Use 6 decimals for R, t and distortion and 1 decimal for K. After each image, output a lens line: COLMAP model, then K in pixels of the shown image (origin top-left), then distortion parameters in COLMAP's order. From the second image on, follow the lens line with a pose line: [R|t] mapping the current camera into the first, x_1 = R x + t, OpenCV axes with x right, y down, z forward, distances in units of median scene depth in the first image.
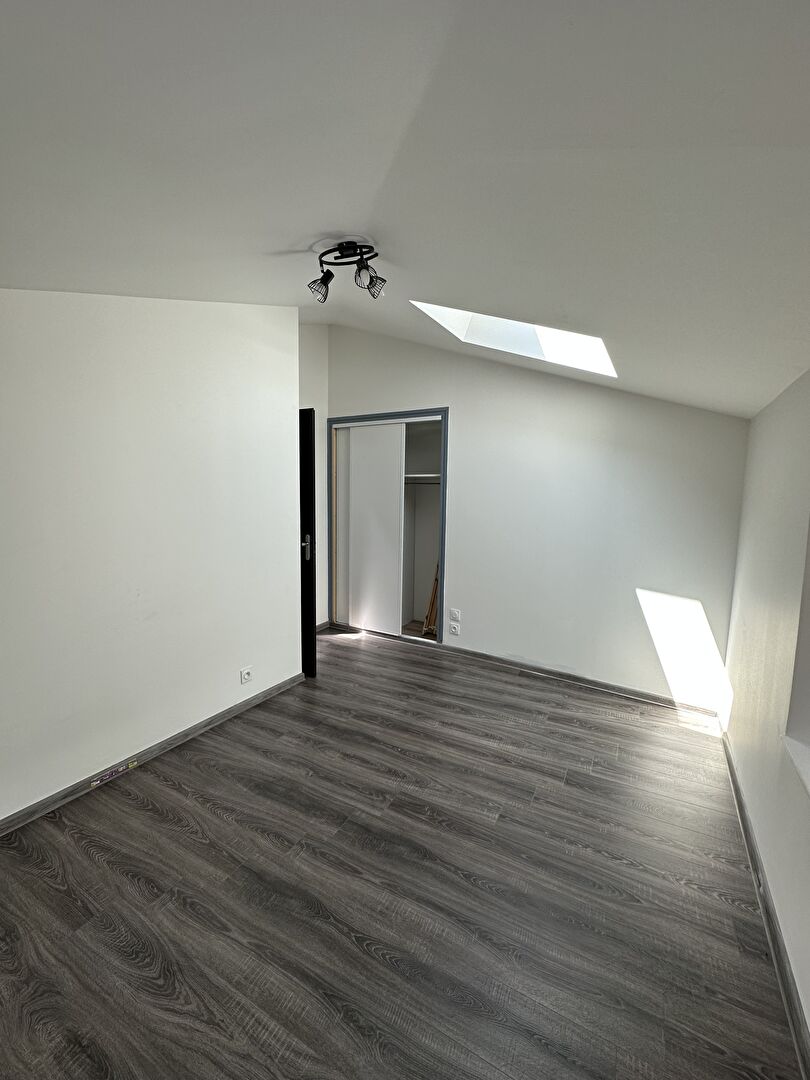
lens RADIAL K [[440.7, 0, 405.0], [0, 440.7, 540.0], [0, 0, 1]] dist [-0.000084, 0.000011]
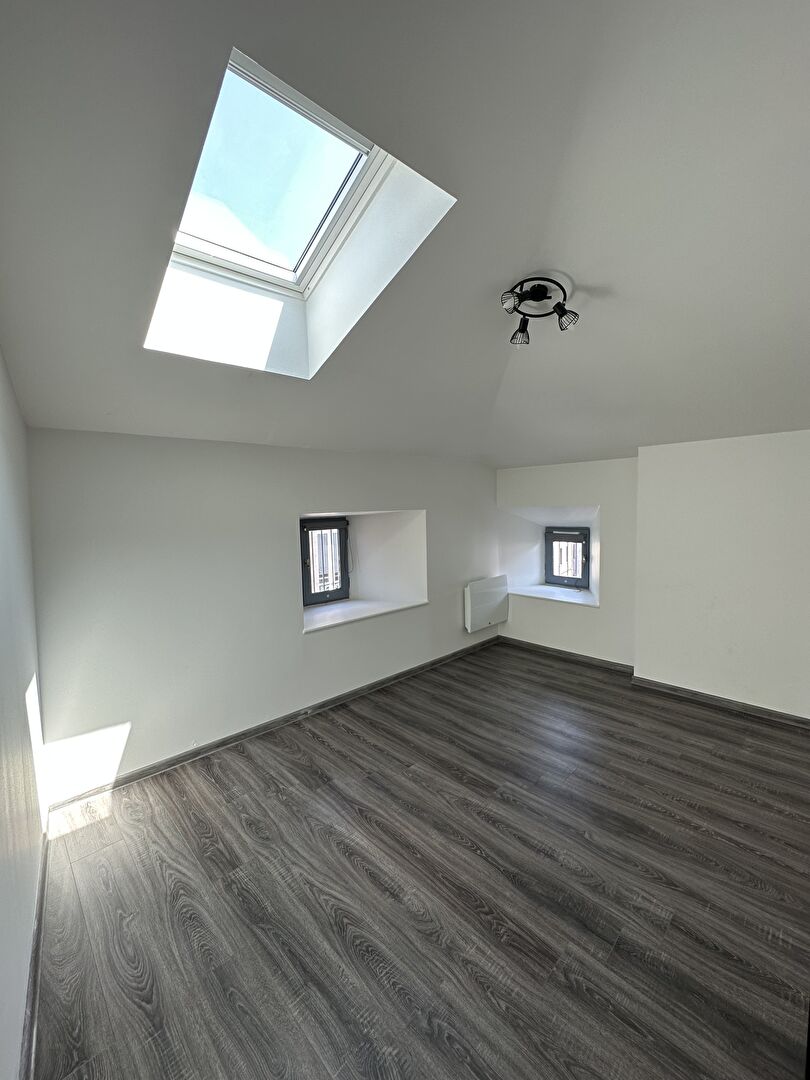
lens RADIAL K [[440.7, 0, 405.0], [0, 440.7, 540.0], [0, 0, 1]] dist [-0.000084, 0.000011]
pose [[-0.956625, -0.016936, 0.290829, -0.106067], [0.040478, 0.980898, 0.190264, -0.208624], [-0.288496, 0.193783, -0.937666, 1.684864]]
